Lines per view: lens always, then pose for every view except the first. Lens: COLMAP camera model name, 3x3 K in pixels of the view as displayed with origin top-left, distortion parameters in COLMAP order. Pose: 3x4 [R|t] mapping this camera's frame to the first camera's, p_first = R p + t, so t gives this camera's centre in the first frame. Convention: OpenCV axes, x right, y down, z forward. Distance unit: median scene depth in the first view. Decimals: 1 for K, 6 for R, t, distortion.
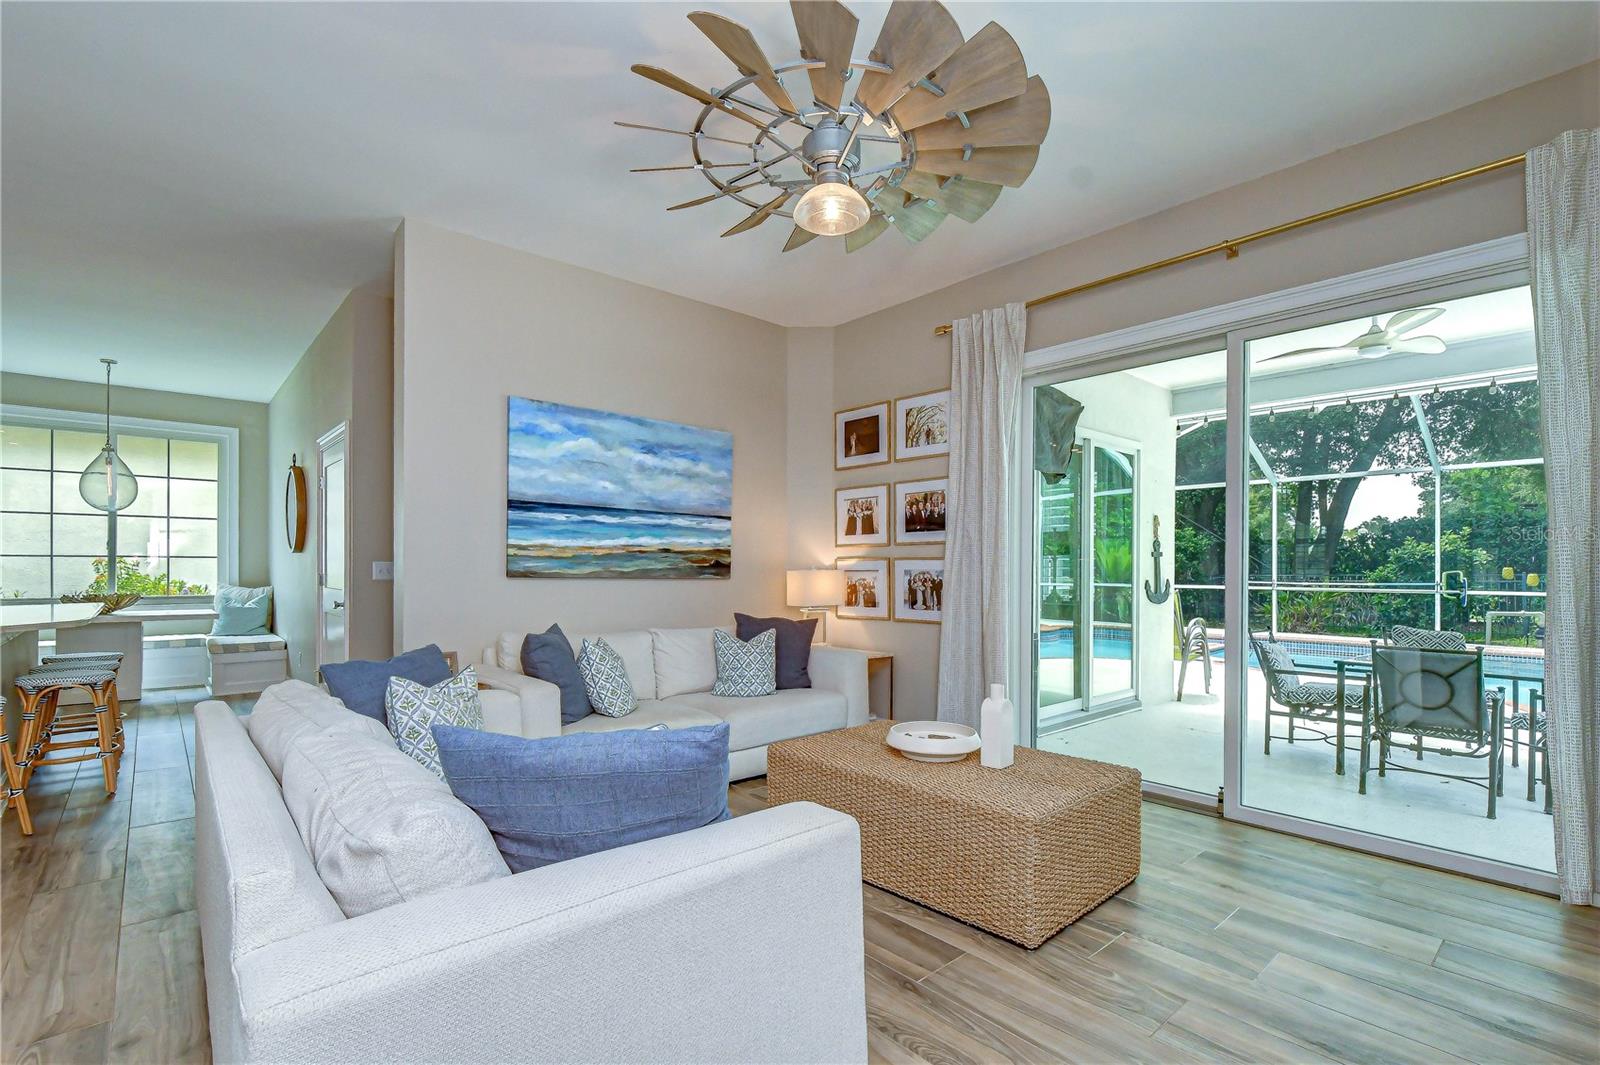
lens RADIAL K [[725.9, 0, 800.3], [0, 725.9, 562.4], [0, 0, 1]] dist [-0.013084, -0.000087]
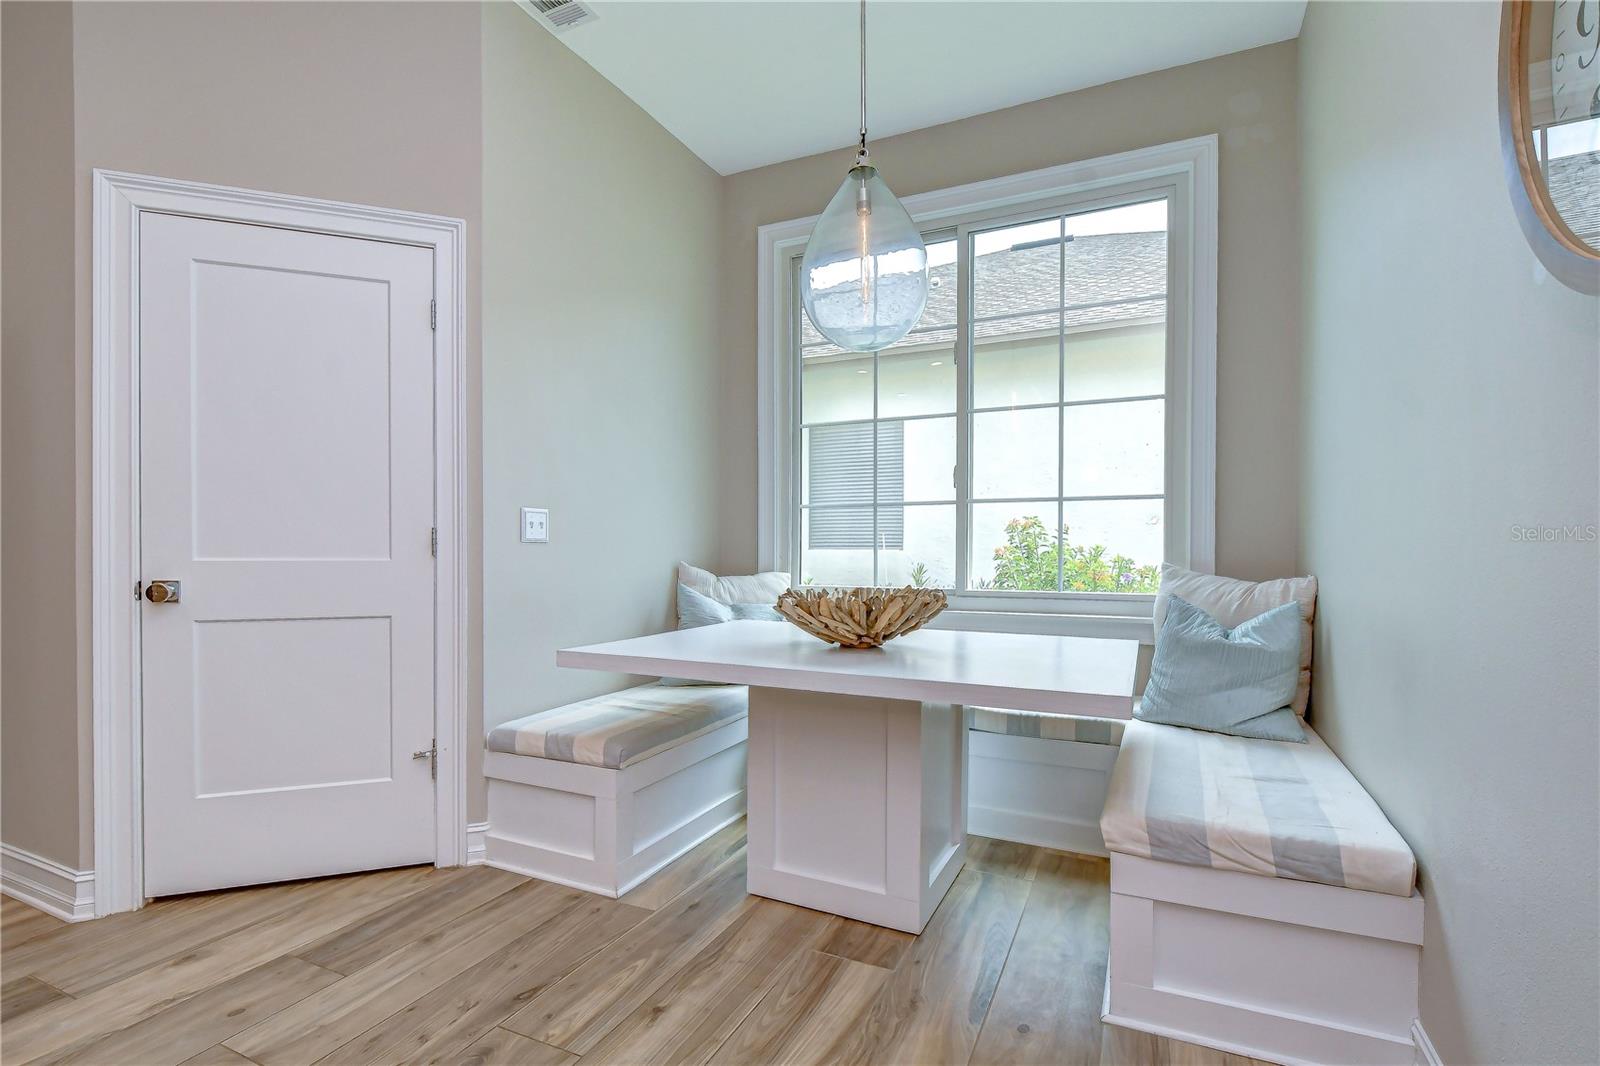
lens RADIAL K [[745.9, 0, 803.9], [0, 745.9, 570.8], [0, 0, 1]] dist [-0.011577, -0.000309]
pose [[0.389008, 0.022650, -0.920956, -0.558341], [0.006187, 0.999611, 0.027198, 0.021500], [0.921214, -0.016278, 0.388717, 0.718874]]
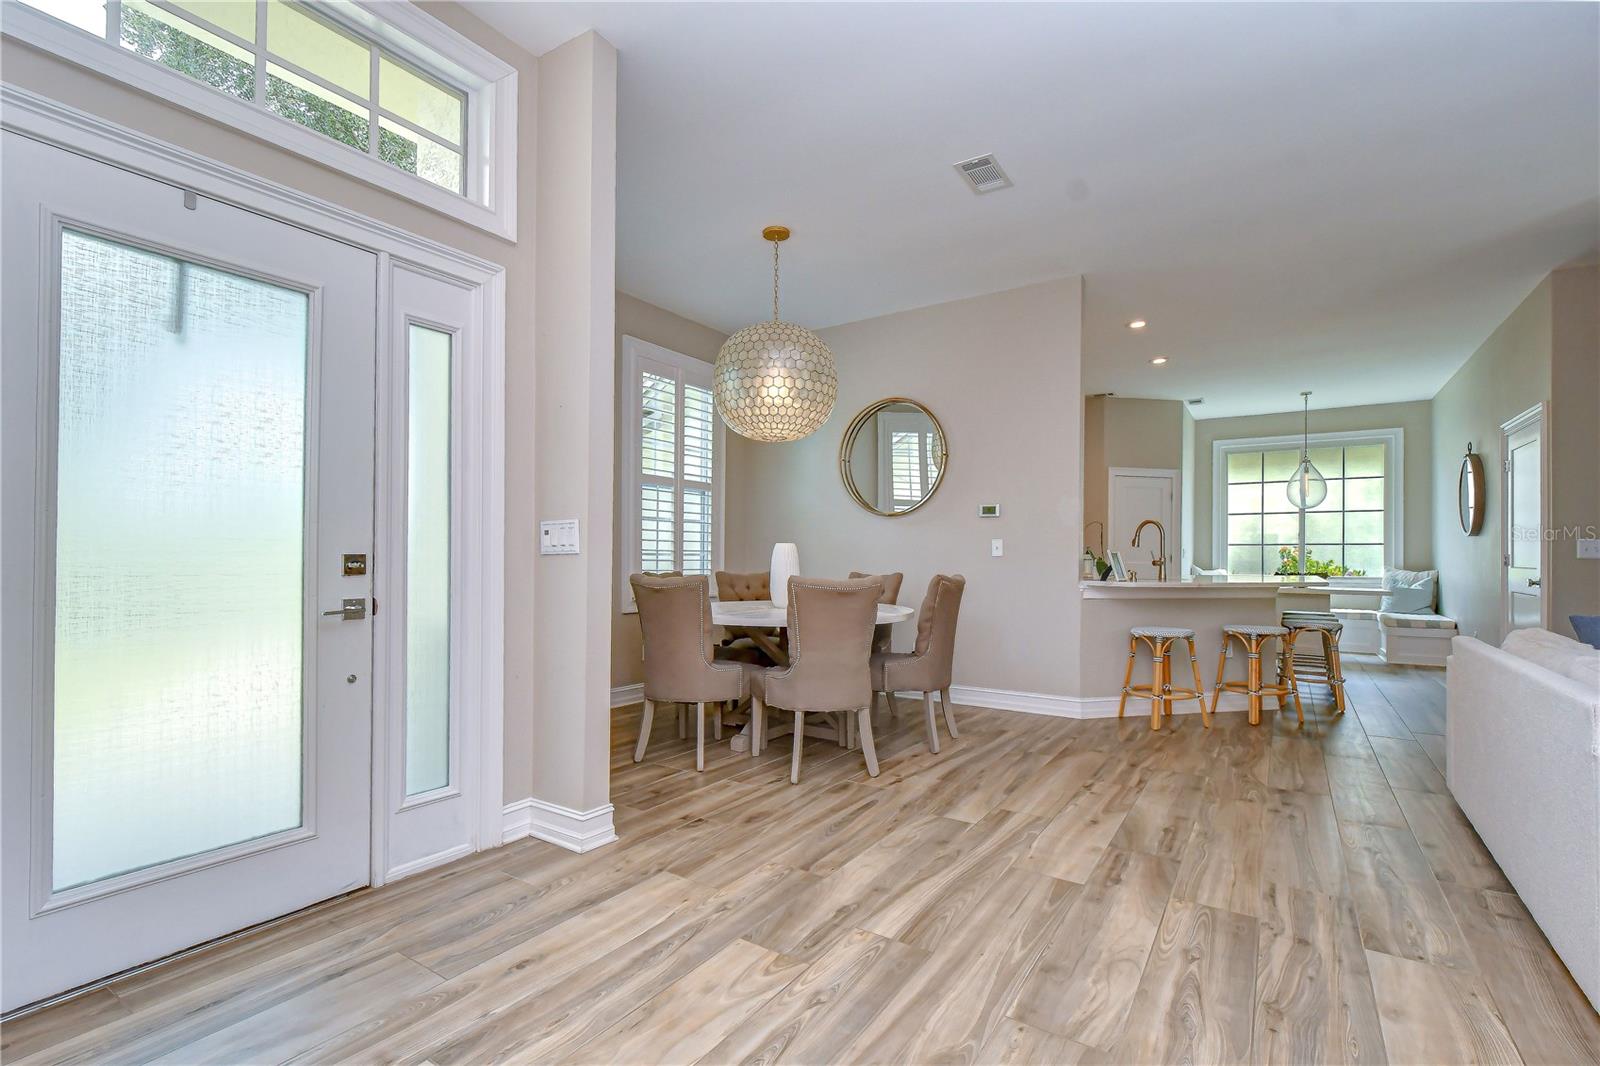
lens RADIAL K [[725.9, 0, 800.3], [0, 725.9, 562.9], [0, 0, 1]] dist [-0.013084, -0.000087]
pose [[0.262034, 0.001144, -0.965058, 0.049178], [0.000442, 0.999999, 0.001305, 0.021842], [0.965058, -0.000769, 0.262033, -0.200800]]
